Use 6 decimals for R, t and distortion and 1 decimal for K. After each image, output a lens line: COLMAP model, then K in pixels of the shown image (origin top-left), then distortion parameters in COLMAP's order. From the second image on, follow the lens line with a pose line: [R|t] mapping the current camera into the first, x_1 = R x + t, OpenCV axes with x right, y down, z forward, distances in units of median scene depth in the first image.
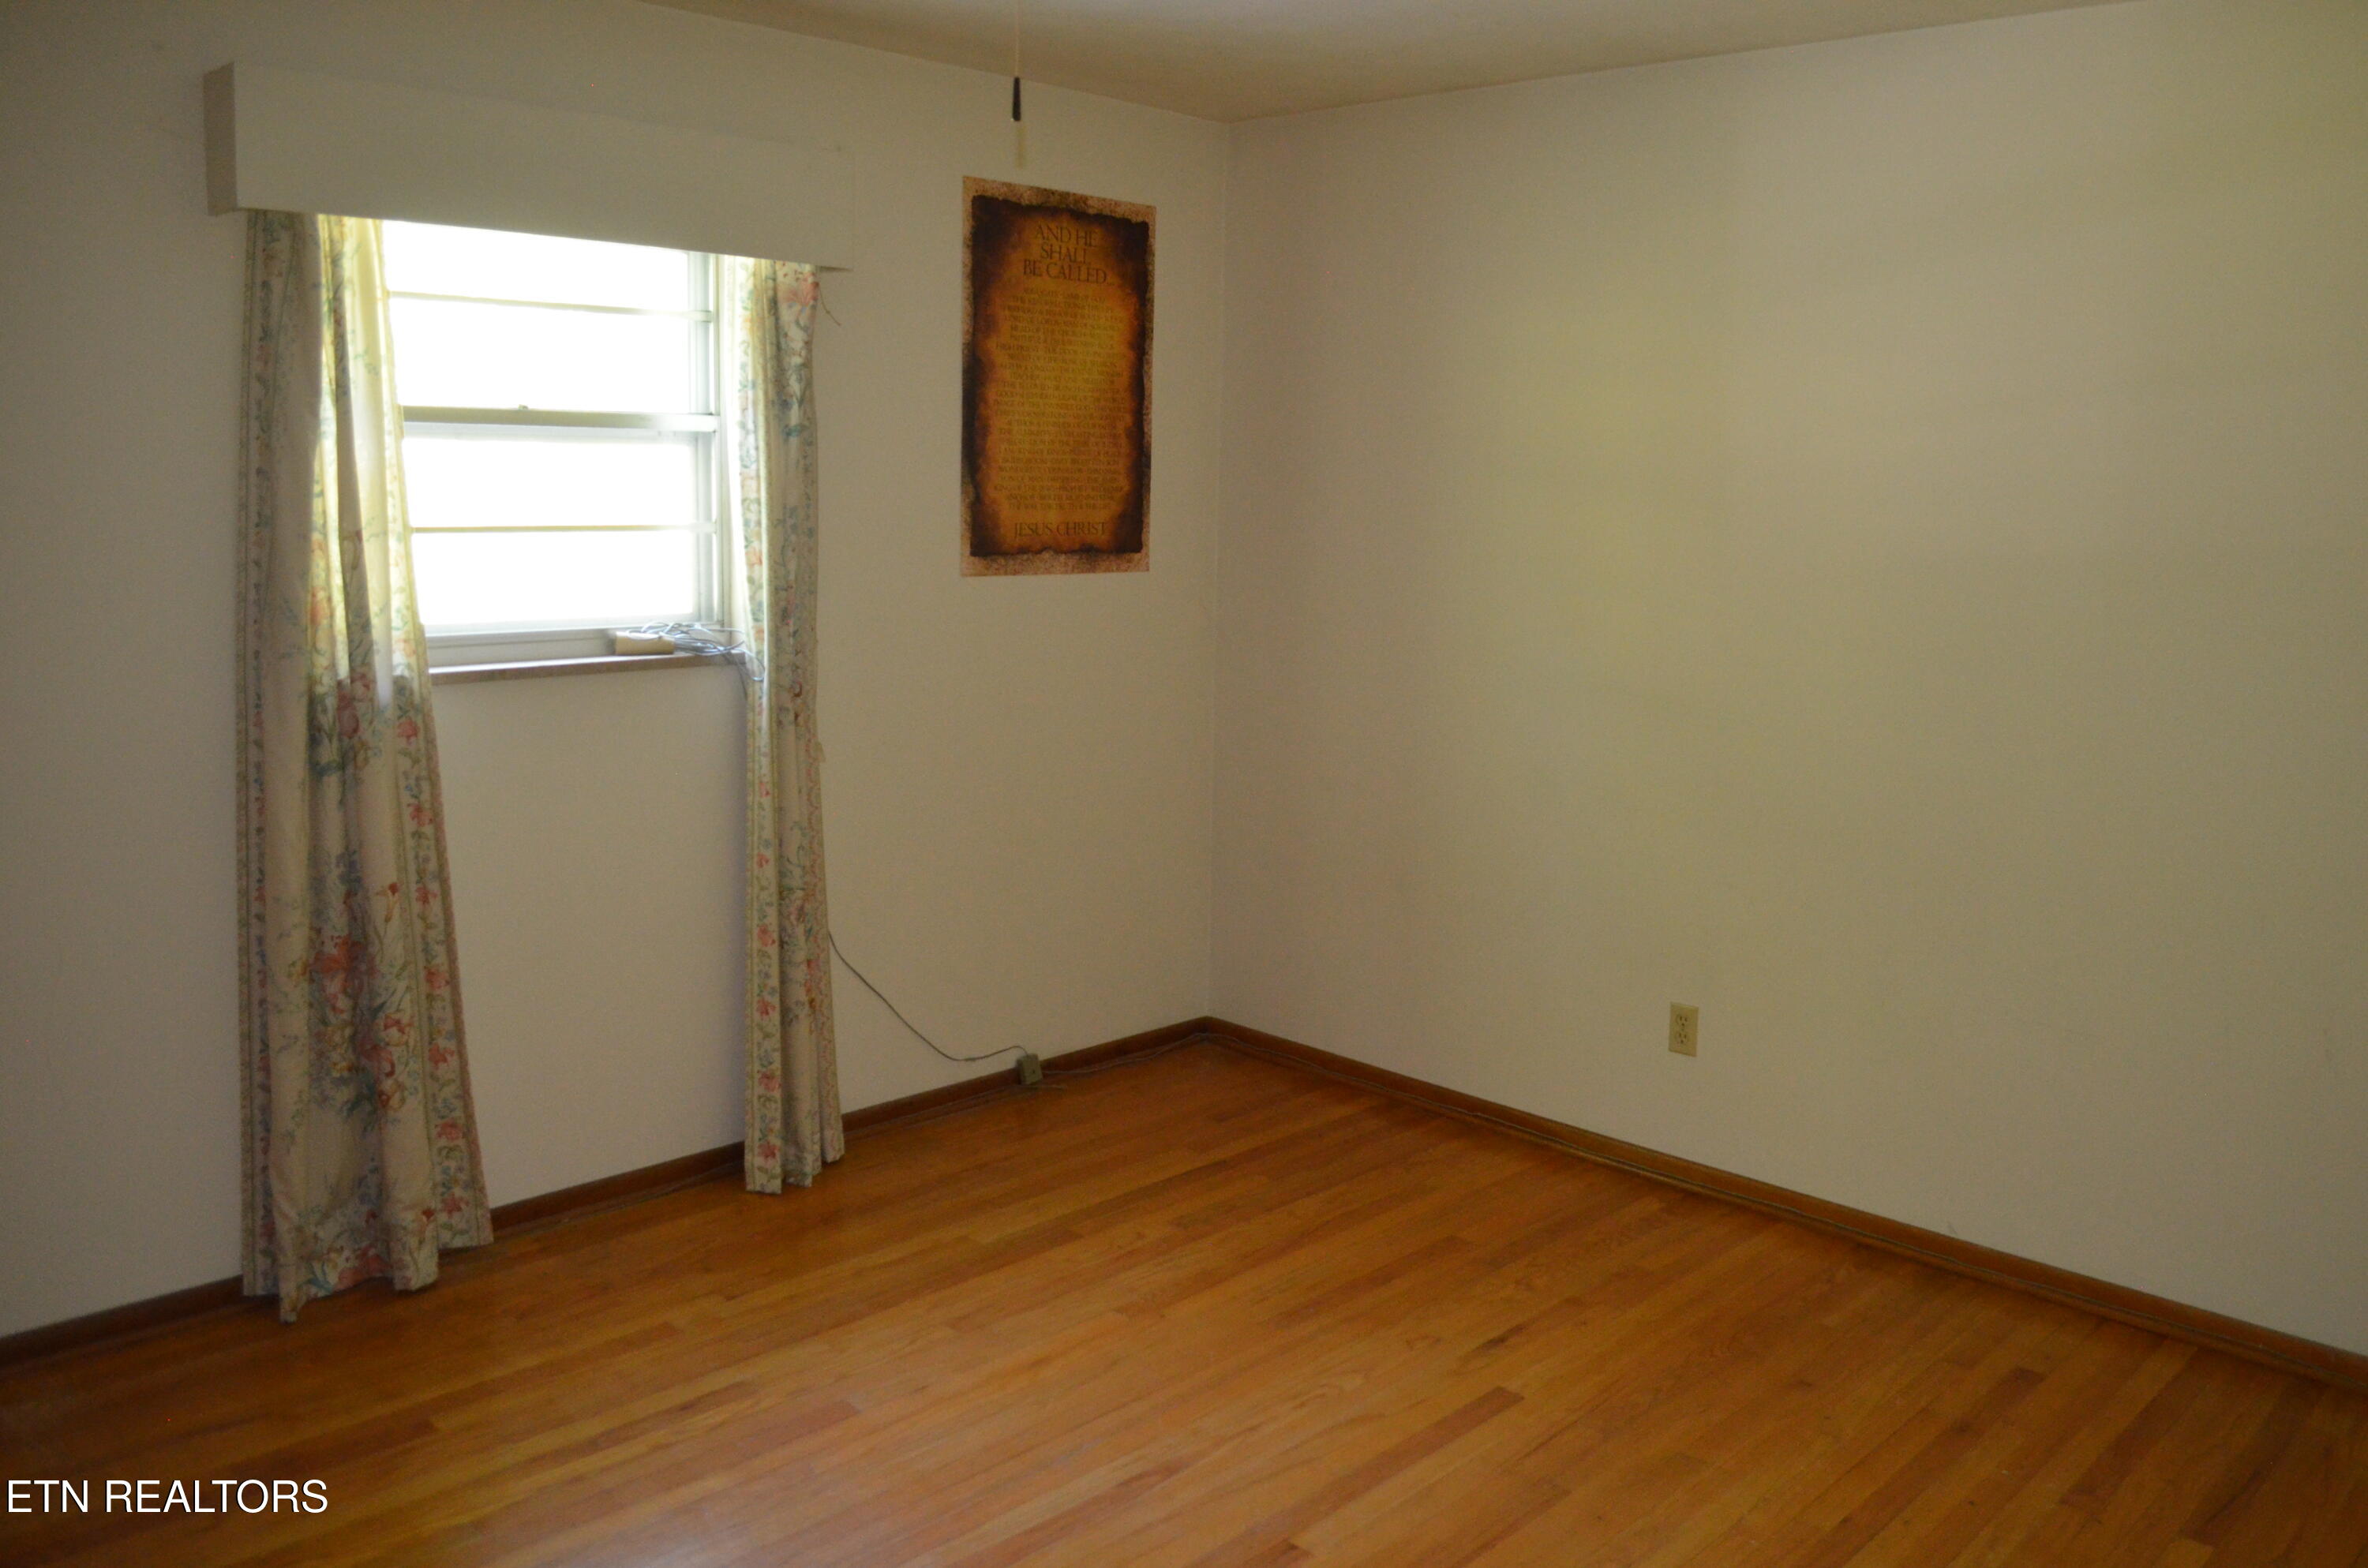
lens RADIAL K [[1851.6, 0, 1235.6], [0, 1851.6, 791.0], [0, 0, 1]] dist [-0.084434, 0.008626]
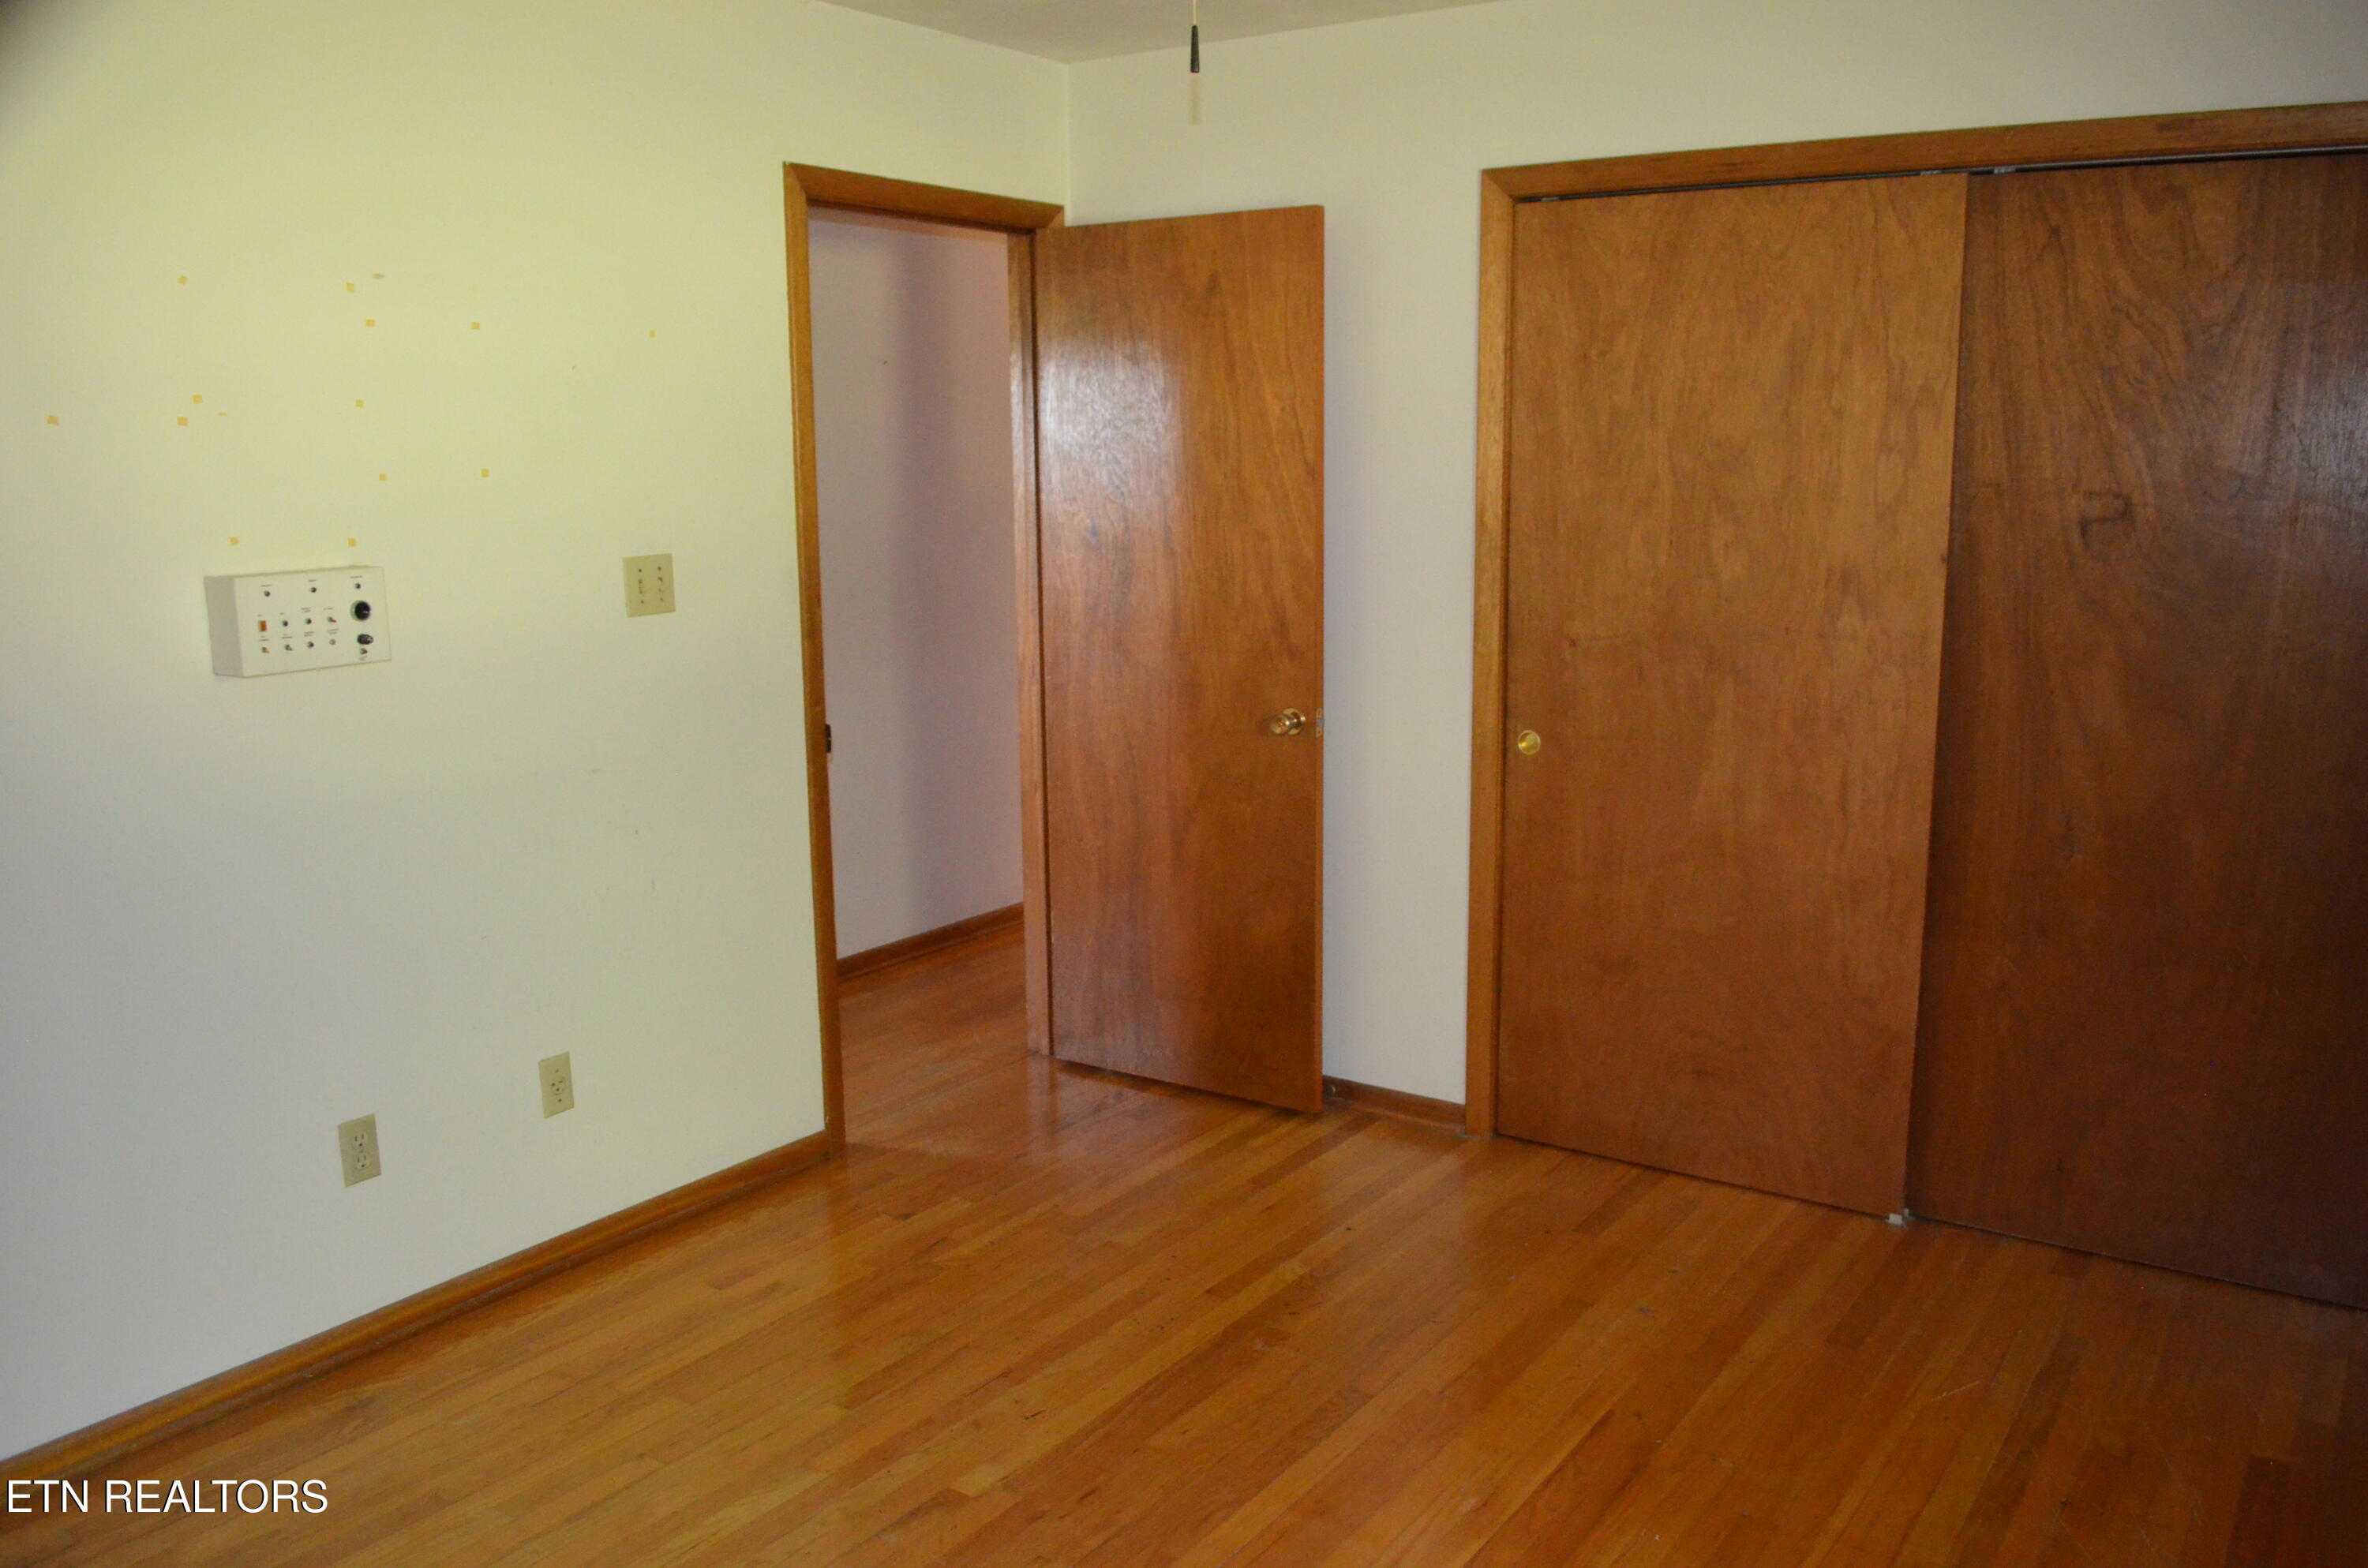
lens RADIAL K [[1809.2, 0, 1189.8], [0, 1809.2, 796.2], [0, 0, 1]] dist [-0.072309, 0.000358]
pose [[-0.988242, 0.013413, -0.152308, 0.013561], [-0.040558, 0.937464, 0.345712, -0.162575], [0.147421, 0.347825, -0.925897, 0.959118]]
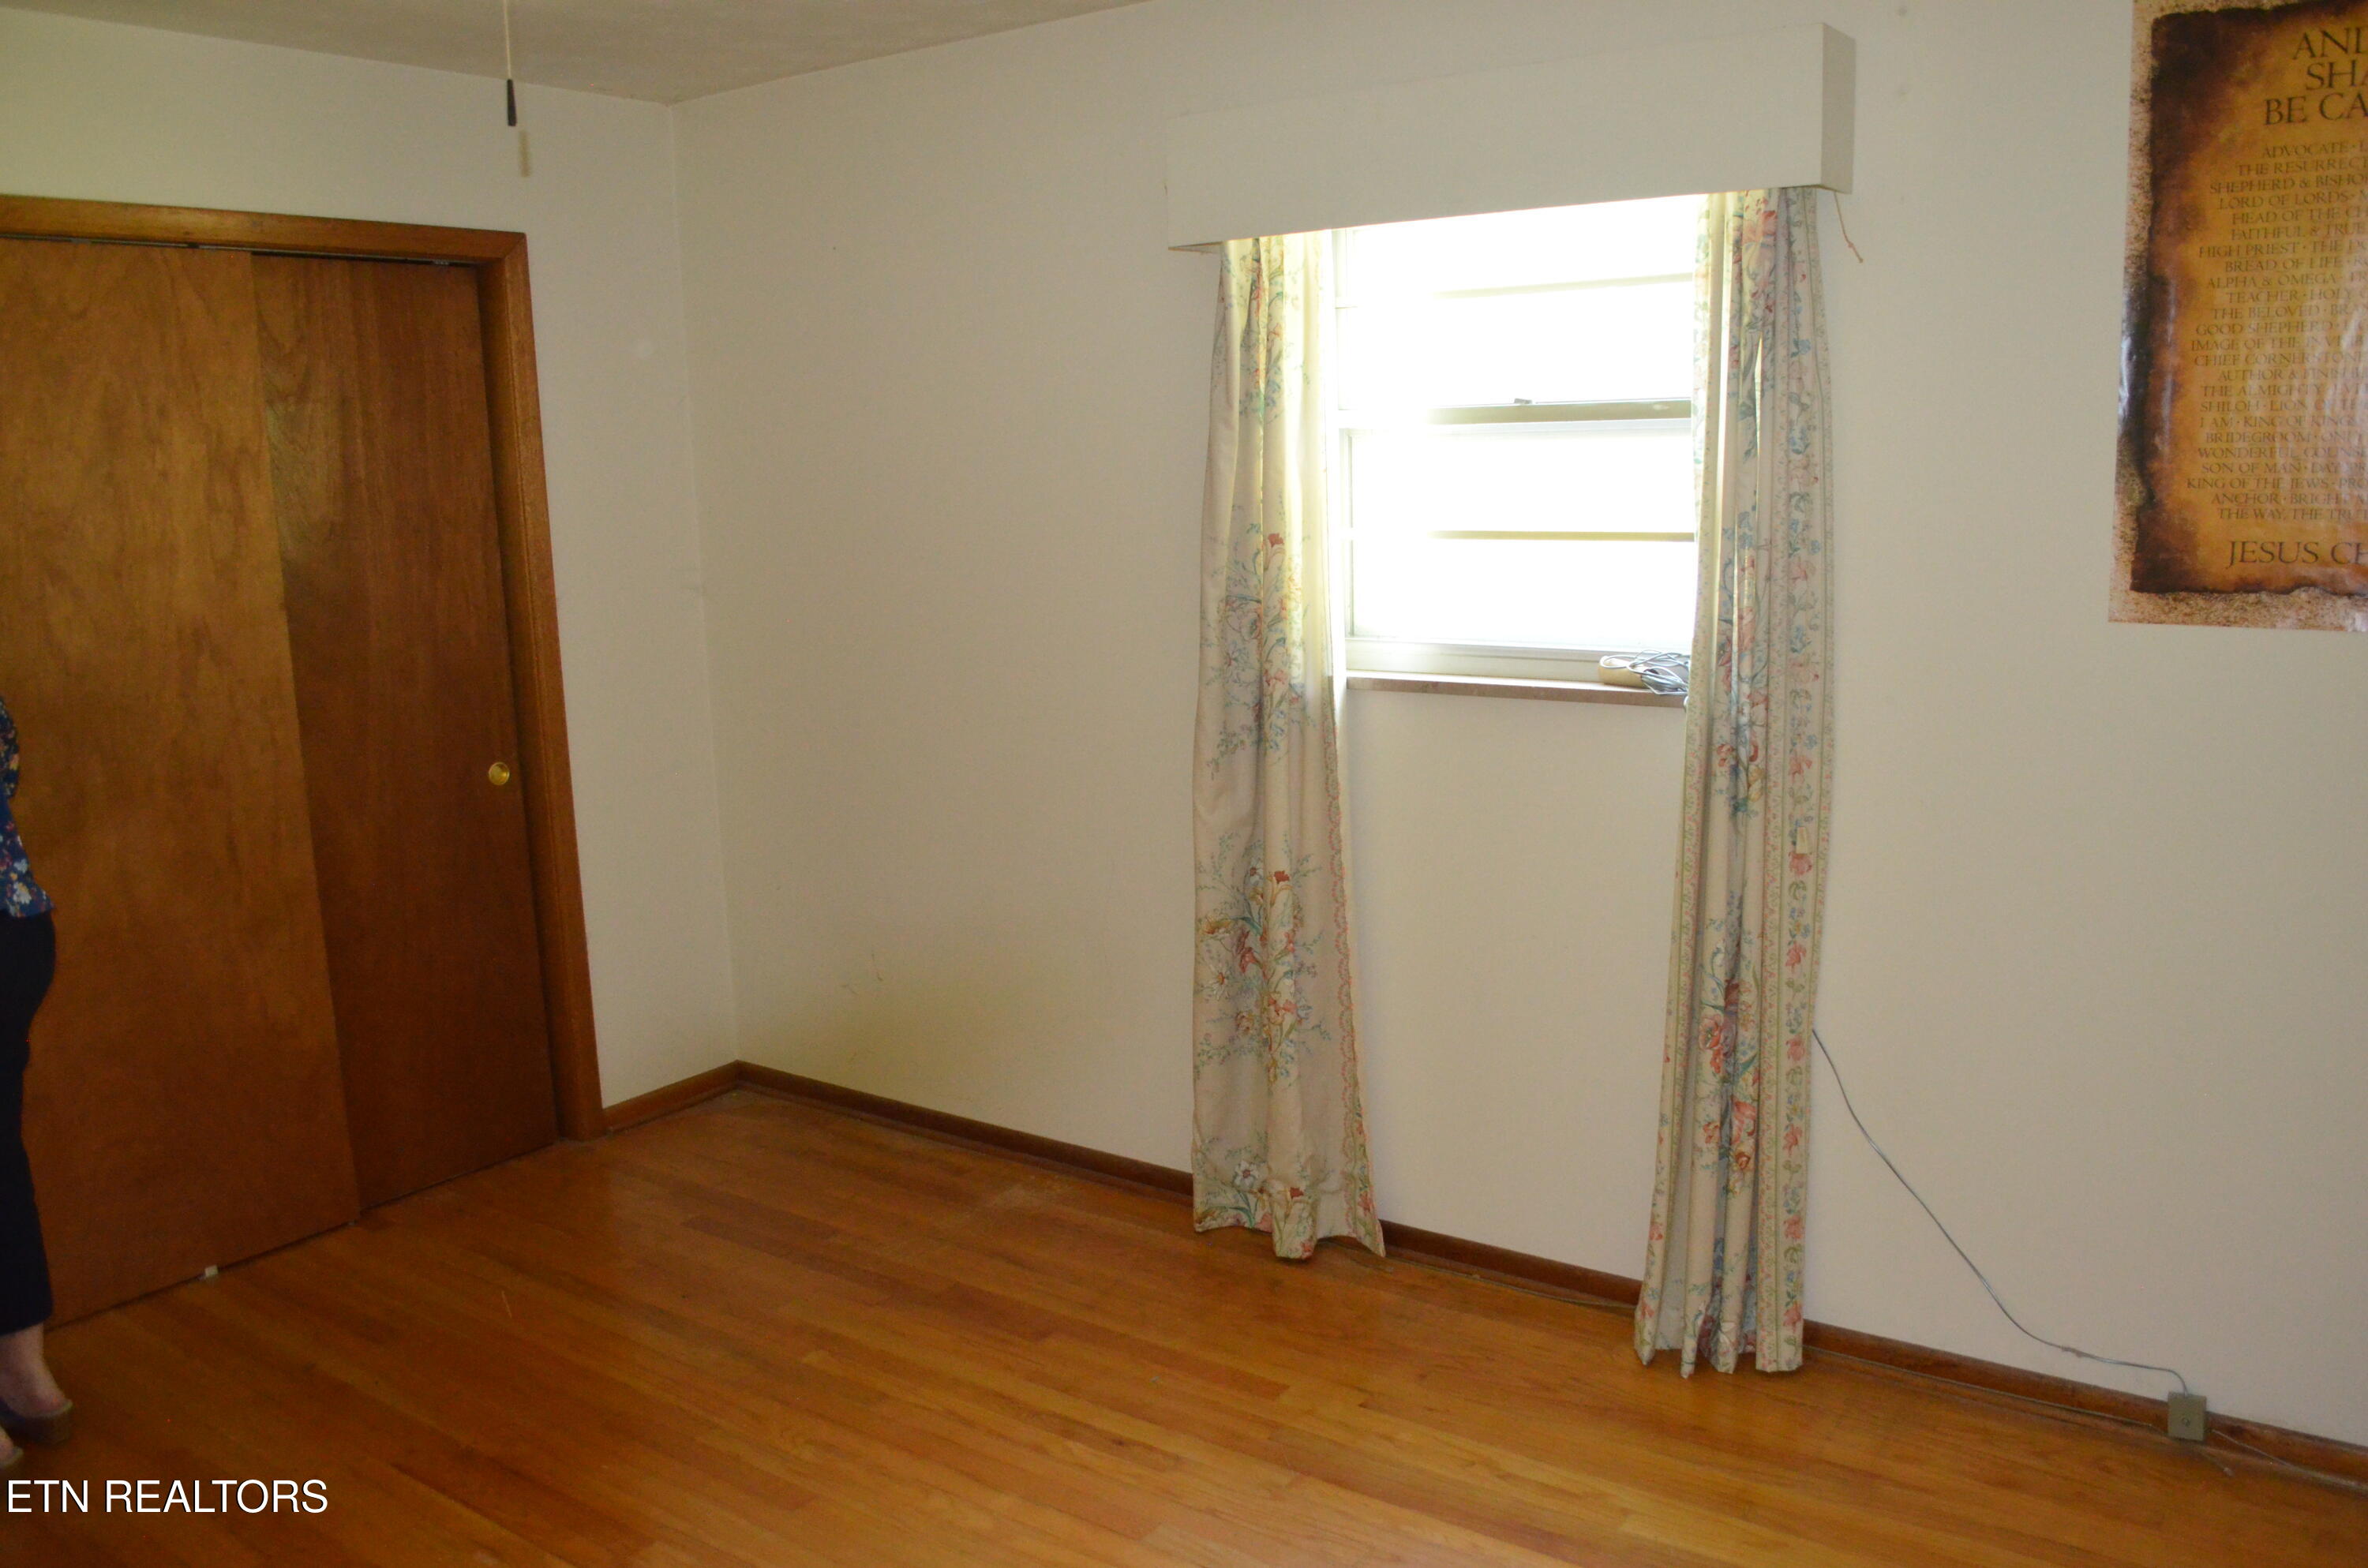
lens RADIAL K [[1851.6, 0, 1235.6], [0, 1851.6, 791.0], [0, 0, 1]] dist [-0.084434, 0.008626]
pose [[0.147994, 0.147247, -0.977965, 0.434387], [-0.137857, 0.982272, 0.127033, -0.096824], [0.979333, 0.116020, 0.165670, 0.604934]]
